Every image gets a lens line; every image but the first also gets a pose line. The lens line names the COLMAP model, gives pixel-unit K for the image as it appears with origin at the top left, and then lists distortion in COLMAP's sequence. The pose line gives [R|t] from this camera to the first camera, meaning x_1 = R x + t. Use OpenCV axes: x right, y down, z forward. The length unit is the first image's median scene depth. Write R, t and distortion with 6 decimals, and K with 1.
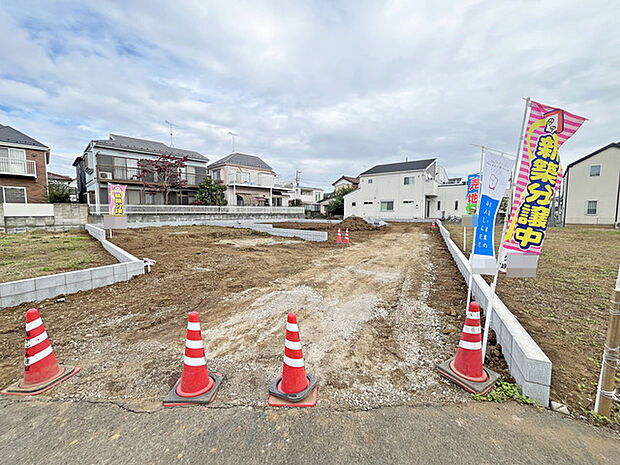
lens RADIAL K [[250.8, 0, 310.7], [0, 250.8, 232.2], [0, 0, 1]] dist [-0.002062, -0.000542]
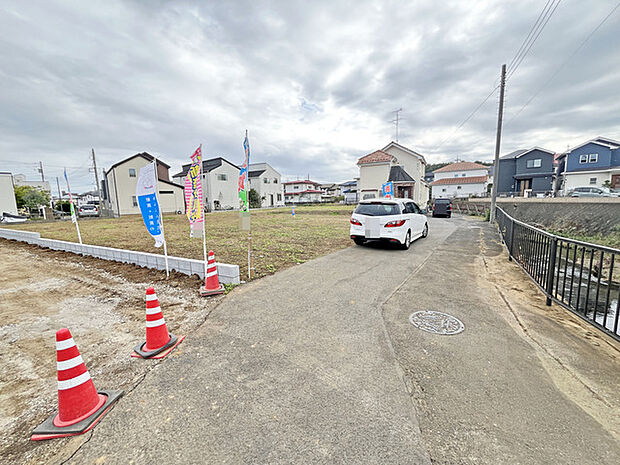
lens RADIAL K [[250.8, 0, 310.7], [0, 250.8, 232.2], [0, 0, 1]] dist [-0.002062, -0.000542]
pose [[0.068100, -0.131406, 0.988987, -0.112947], [0.109354, 0.986299, 0.123519, -0.001165], [-0.991667, 0.099738, 0.081537, 0.007494]]
